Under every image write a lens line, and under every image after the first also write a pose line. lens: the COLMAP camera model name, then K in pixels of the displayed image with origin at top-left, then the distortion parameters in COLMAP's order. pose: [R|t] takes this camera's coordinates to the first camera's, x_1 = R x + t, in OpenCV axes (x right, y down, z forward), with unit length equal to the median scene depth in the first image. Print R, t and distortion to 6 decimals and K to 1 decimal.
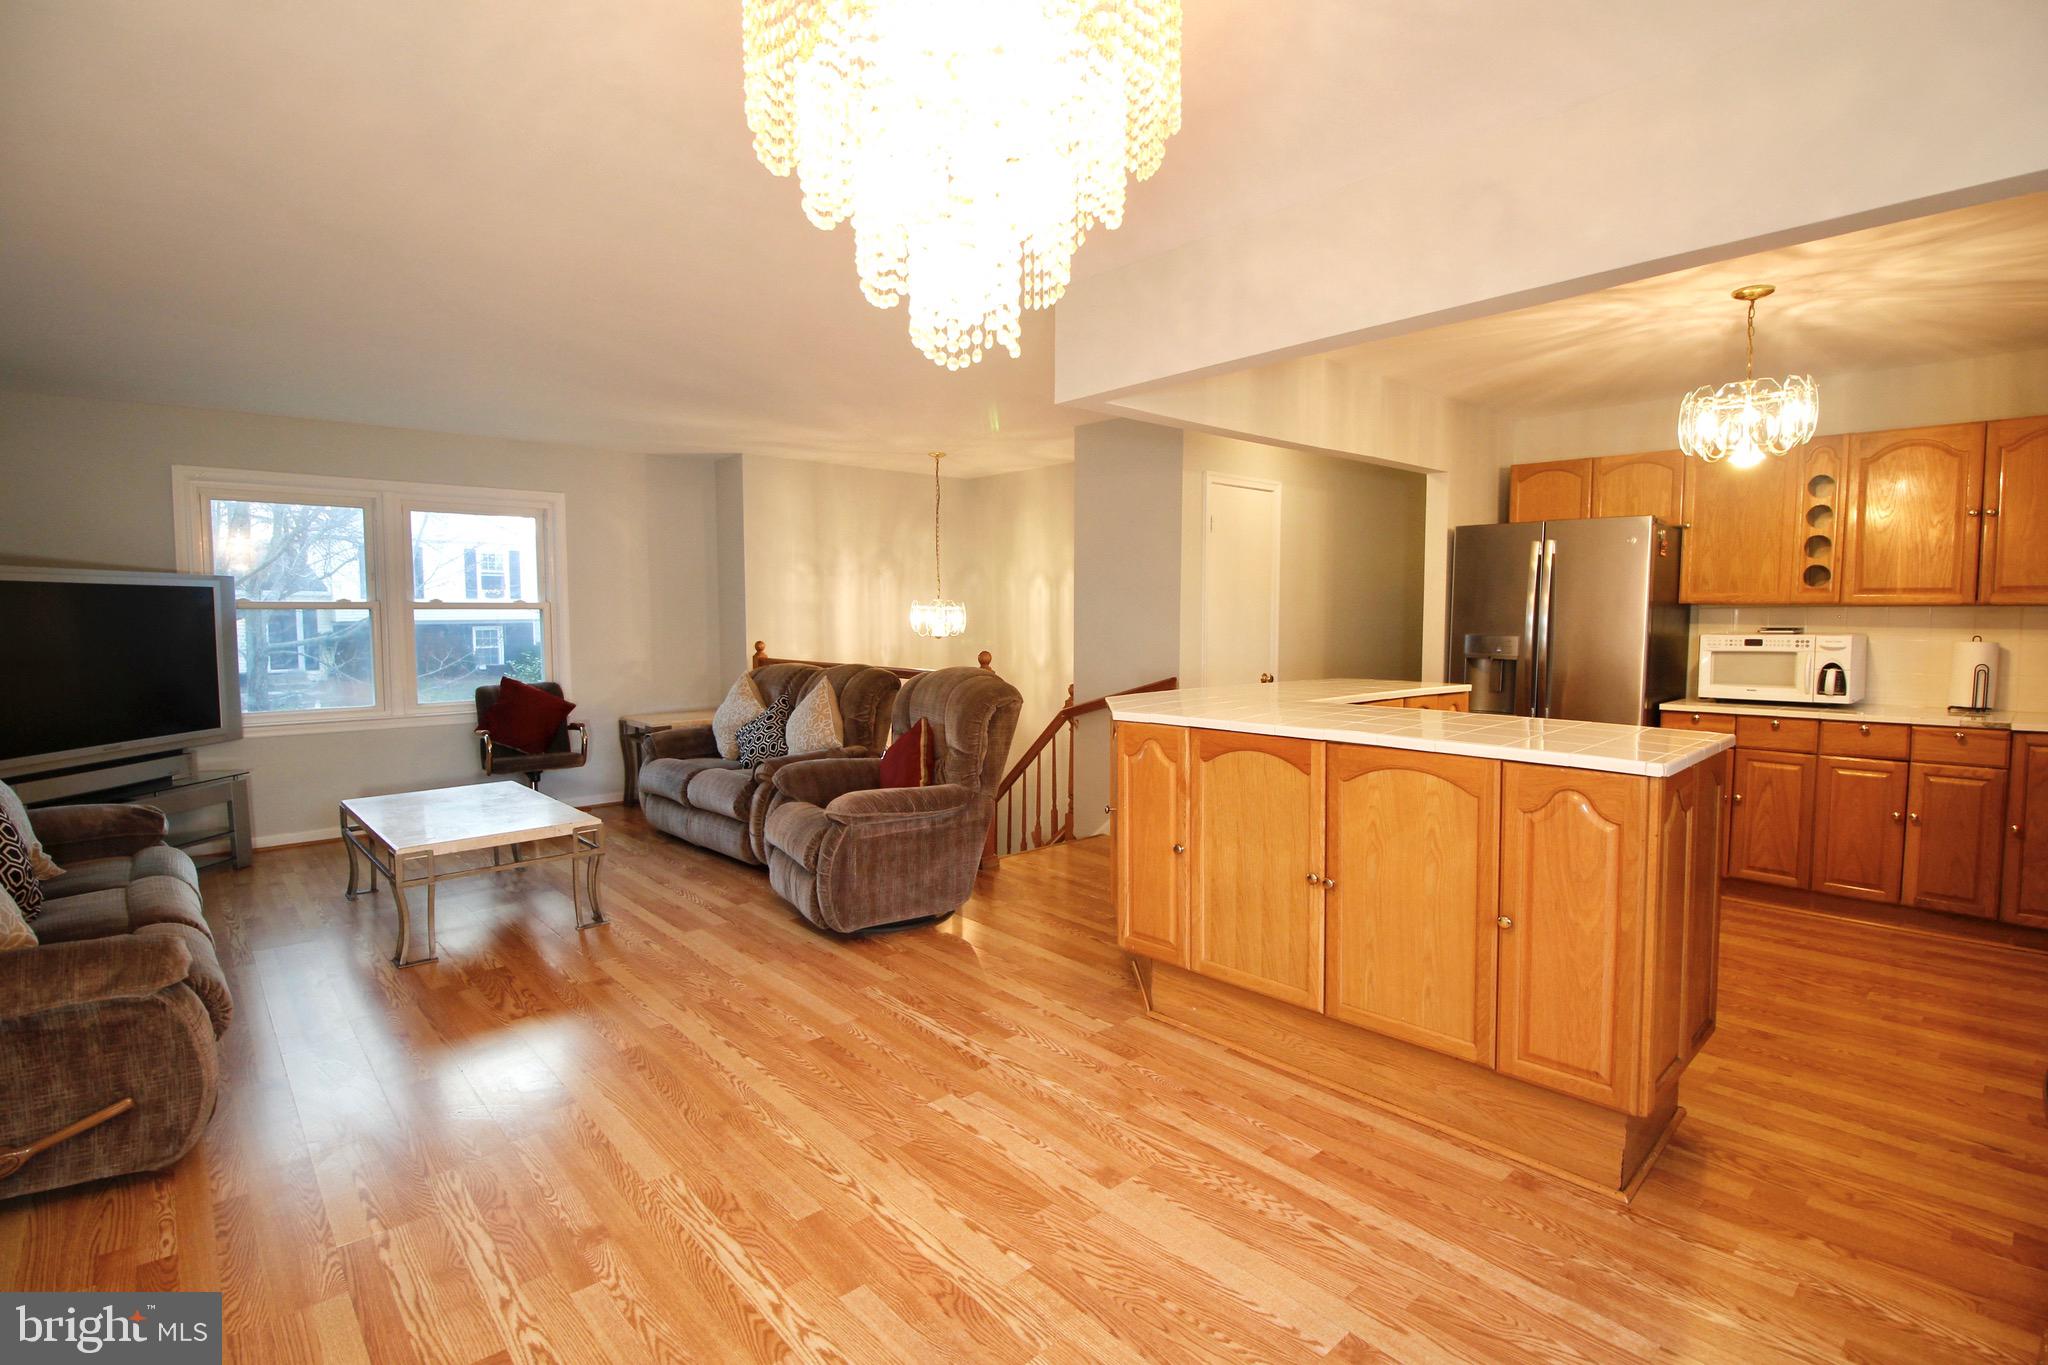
lens RADIAL K [[963.7, 0, 1036.8], [0, 963.7, 682.6], [0, 0, 1]] dist [-0.002095, -0.012838]
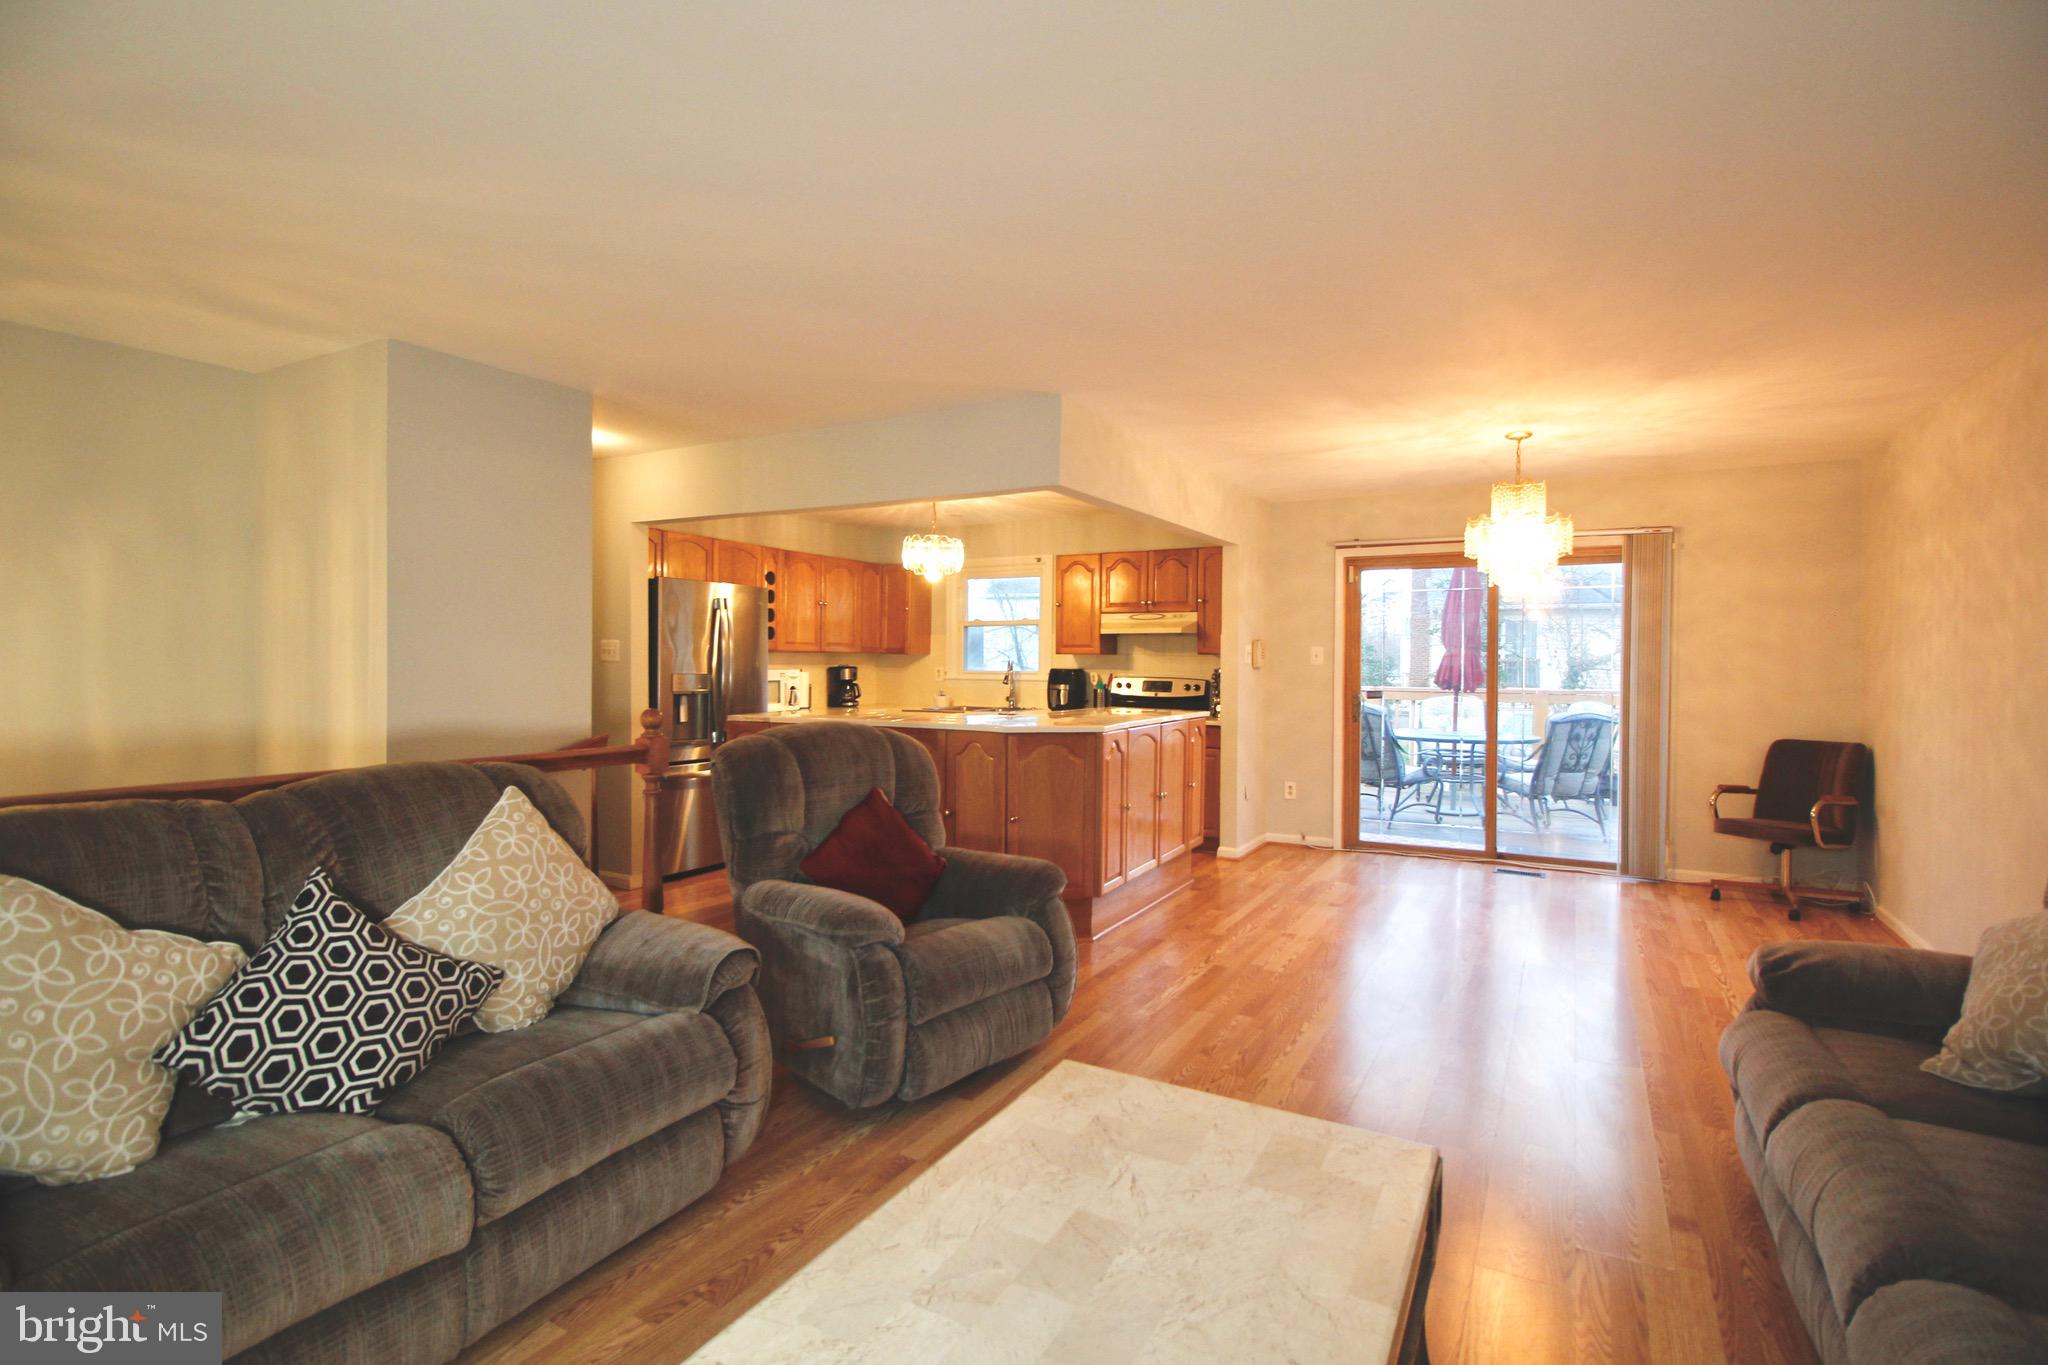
lens RADIAL K [[985.4, 0, 1023.6], [0, 985.4, 667.0], [0, 0, 1]] dist [-0.000632, -0.013891]
pose [[-0.316452, -0.008030, 0.948575, -1.044505], [0.060599, 0.997751, 0.028663, -0.088090], [-0.946671, 0.066553, -0.315253, 1.306962]]
